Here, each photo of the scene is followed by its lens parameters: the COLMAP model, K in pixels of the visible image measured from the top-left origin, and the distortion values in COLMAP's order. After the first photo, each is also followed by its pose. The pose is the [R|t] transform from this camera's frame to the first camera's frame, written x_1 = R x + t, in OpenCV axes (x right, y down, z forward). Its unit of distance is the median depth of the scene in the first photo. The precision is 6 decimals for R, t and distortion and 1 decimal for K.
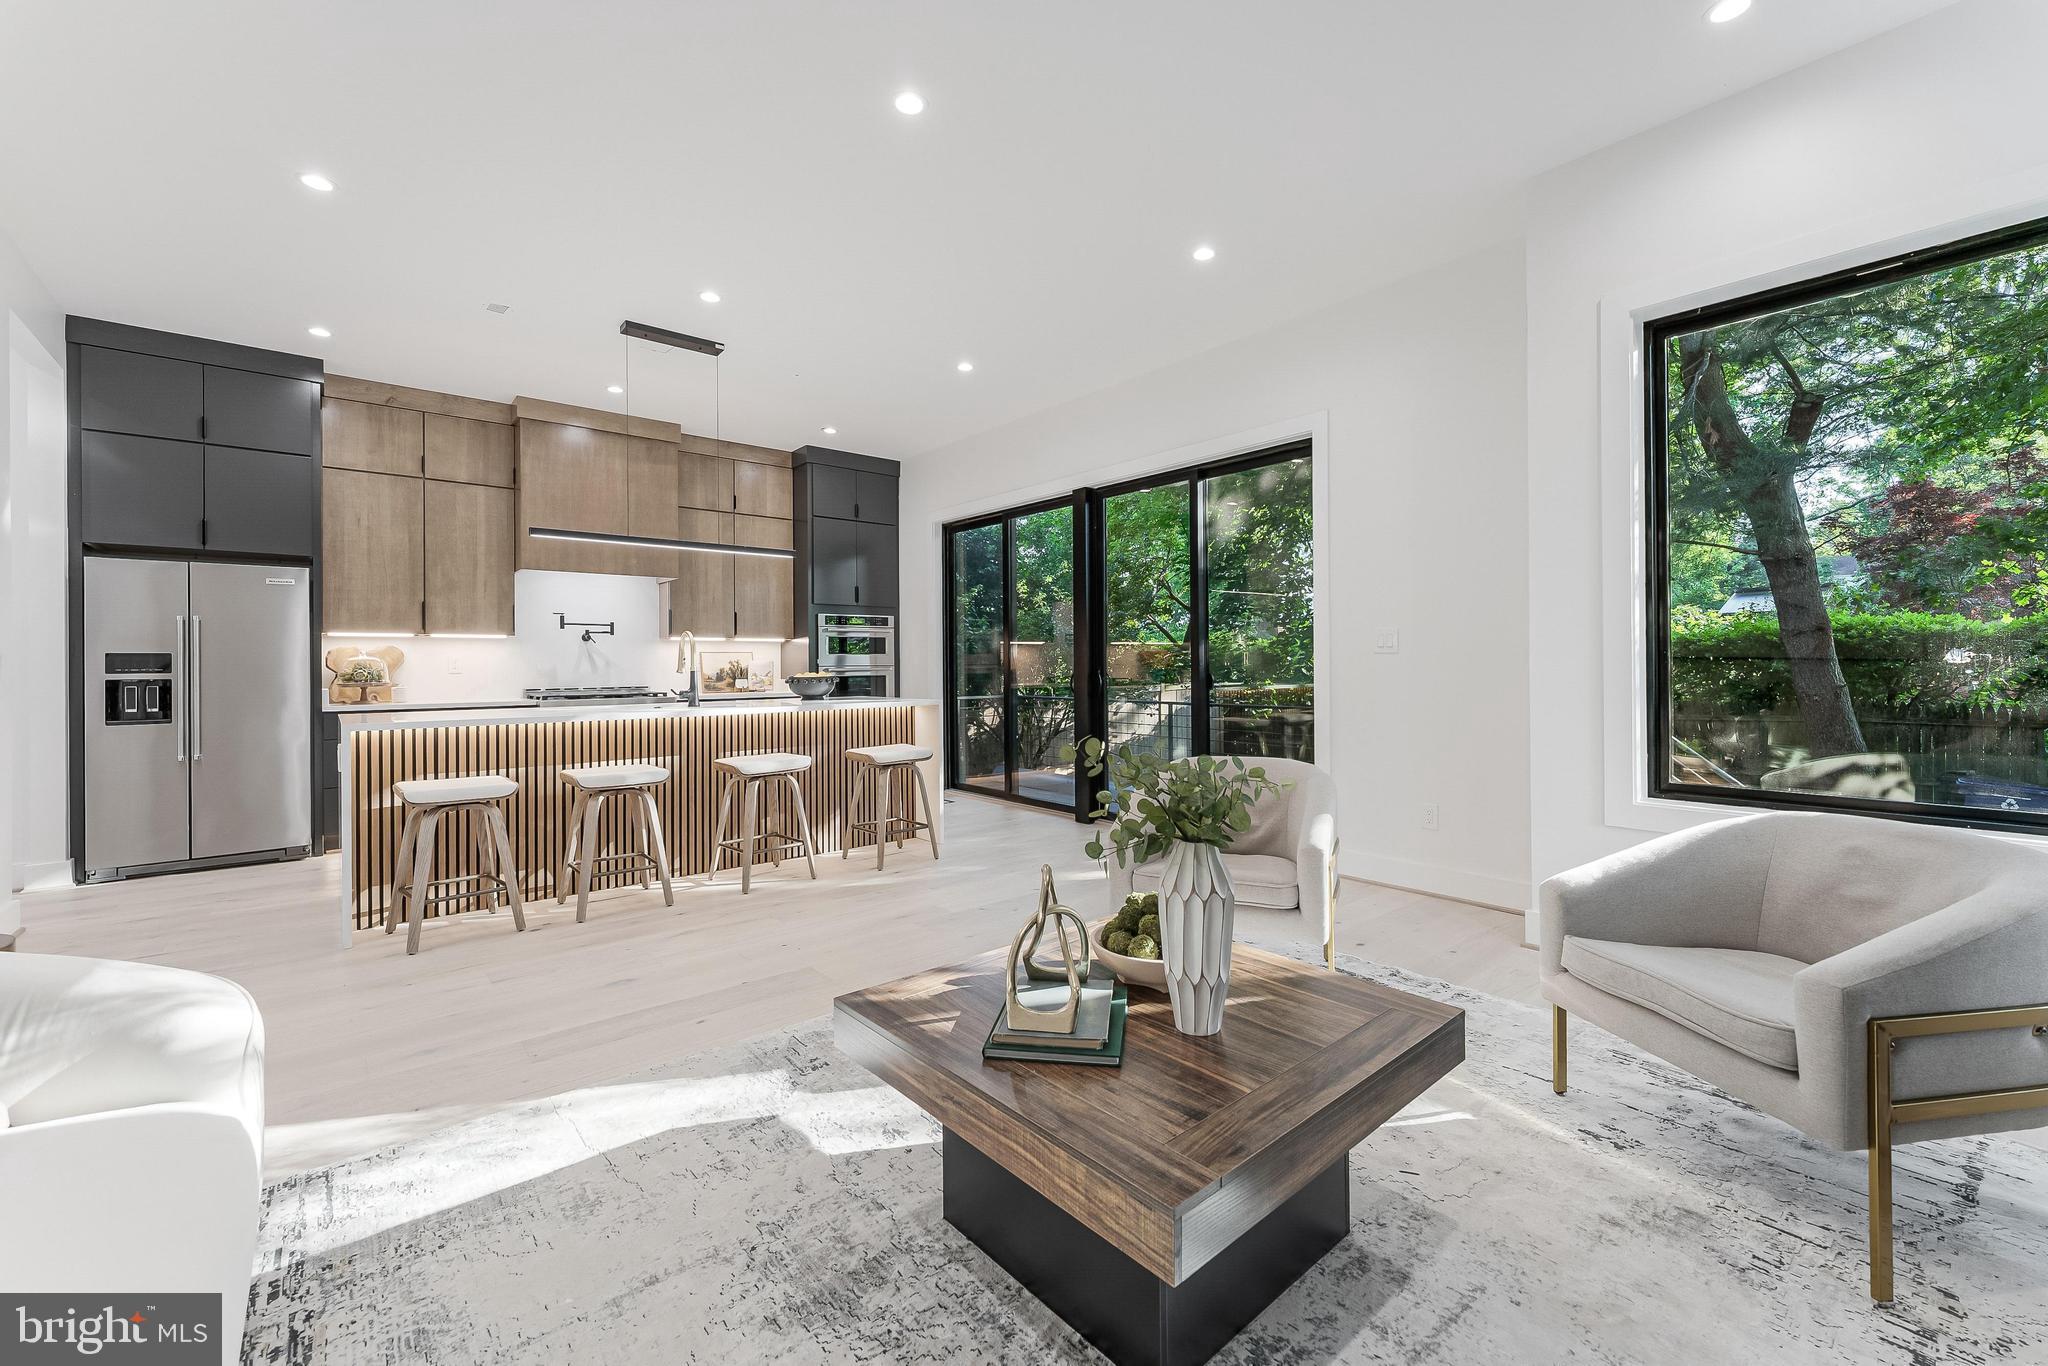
lens RADIAL K [[847.5, 0, 1026.1], [0, 847.5, 666.6], [0, 0, 1]] dist [0.005270, -0.001428]
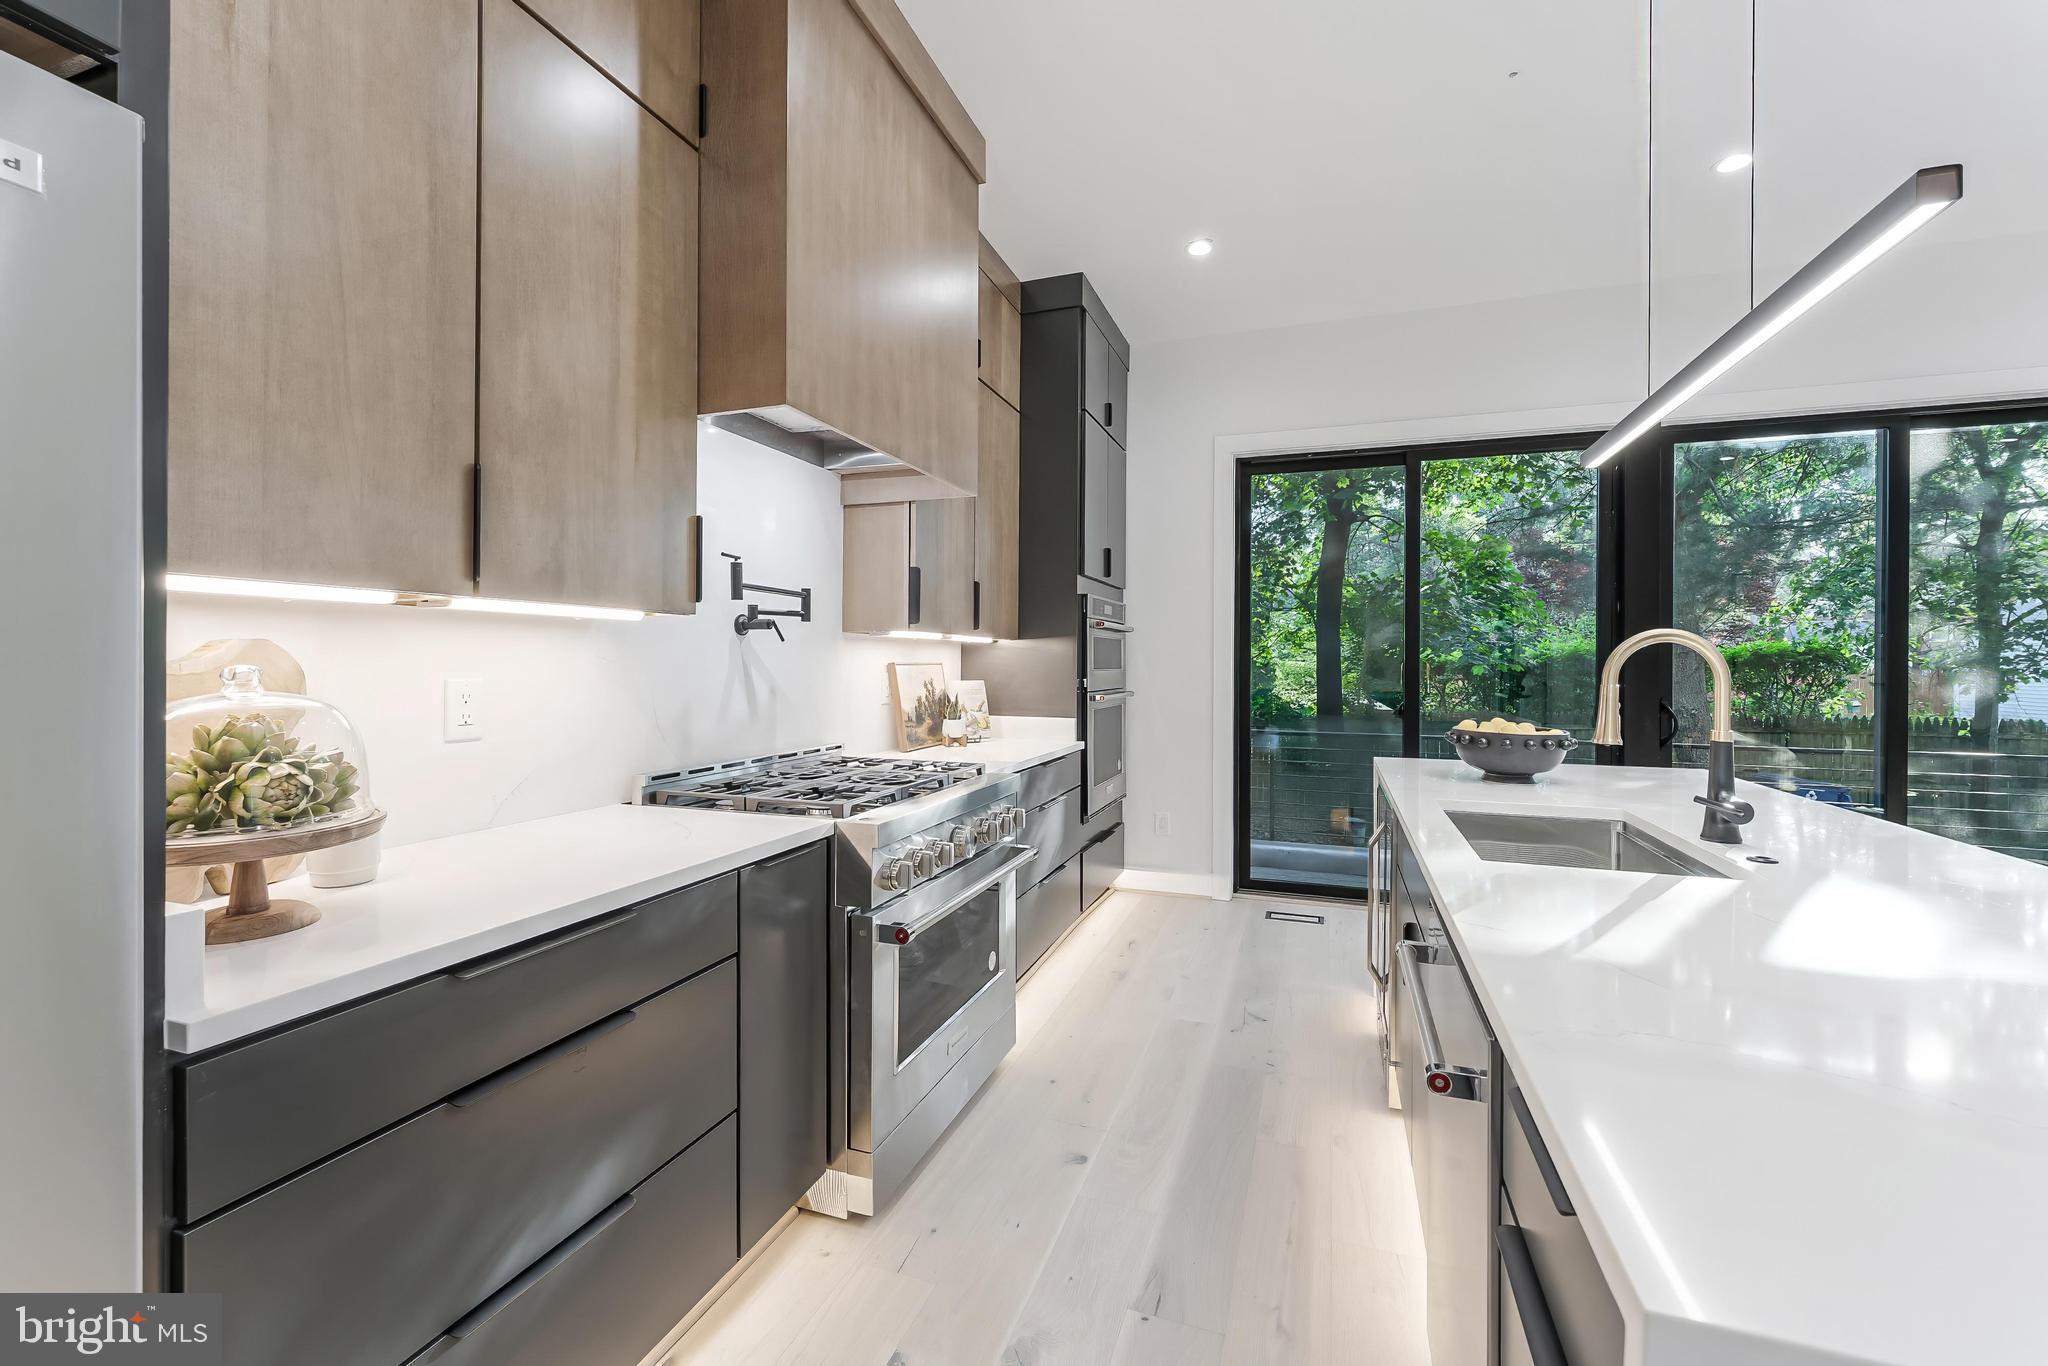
lens RADIAL K [[847.5, 0, 1015.4], [0, 847.5, 662.5], [0, 0, 1]] dist [0.005270, -0.001428]
pose [[0.859350, 0.010325, 0.511284, -0.688535], [-0.008693, 0.999947, -0.005583, -0.019048], [-0.511315, 0.000353, 0.859393, 0.695320]]
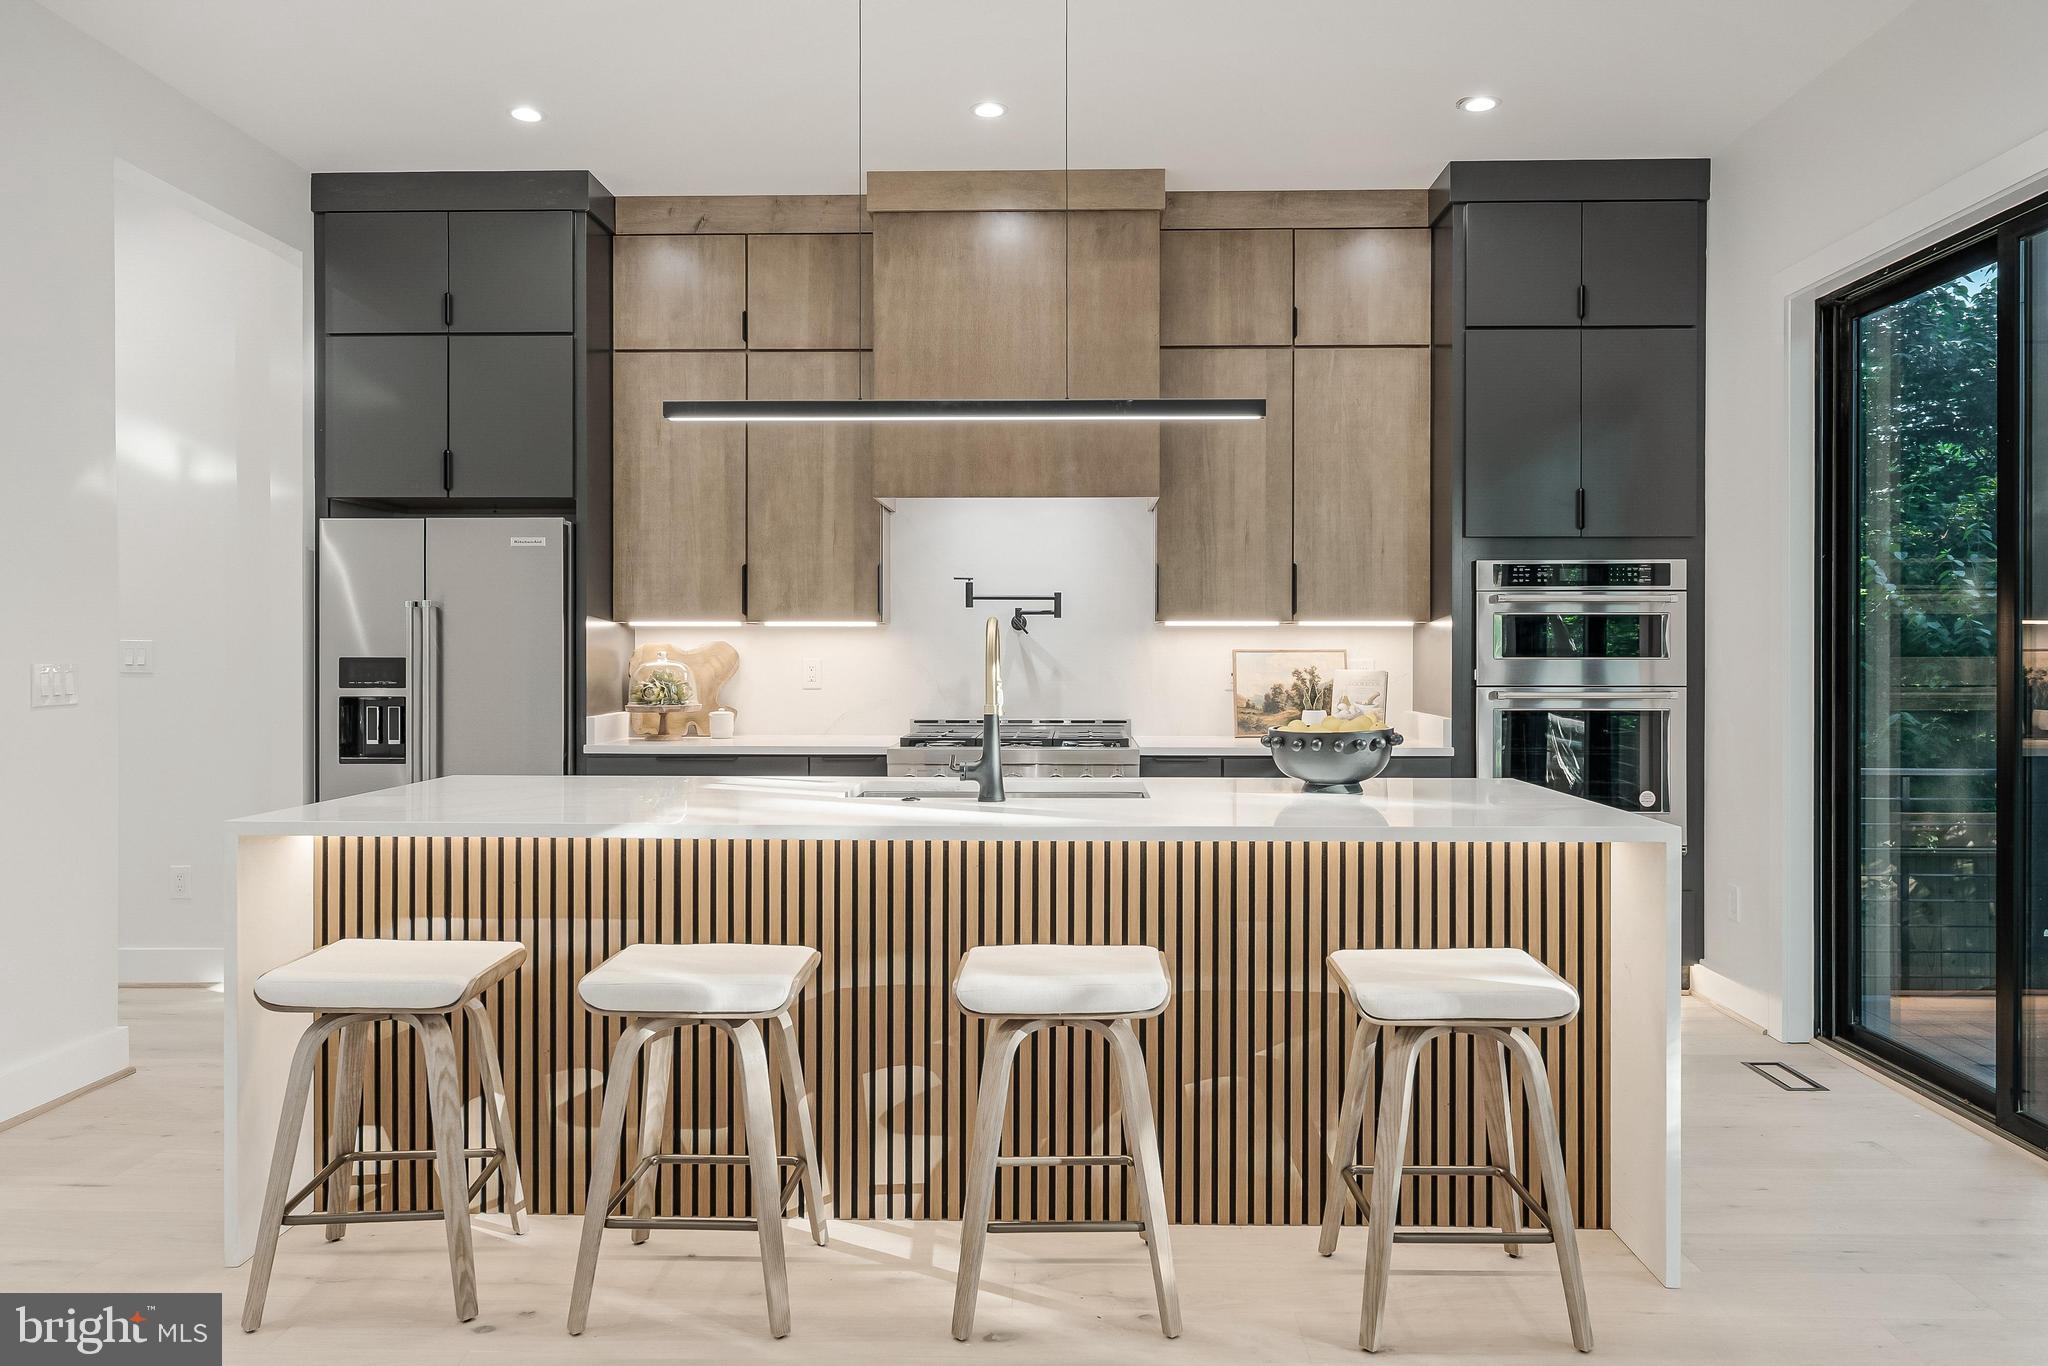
lens RADIAL K [[1403.6, 0, 1026.8], [0, 1403.6, 664.5], [0, 0, 1]] dist [0.004900, -0.005209]
pose [[0.743691, 0.012615, -0.668405, 0.067181], [-0.007720, 0.999917, 0.010283, -0.020330], [0.668479, -0.002487, 0.743727, 0.413852]]
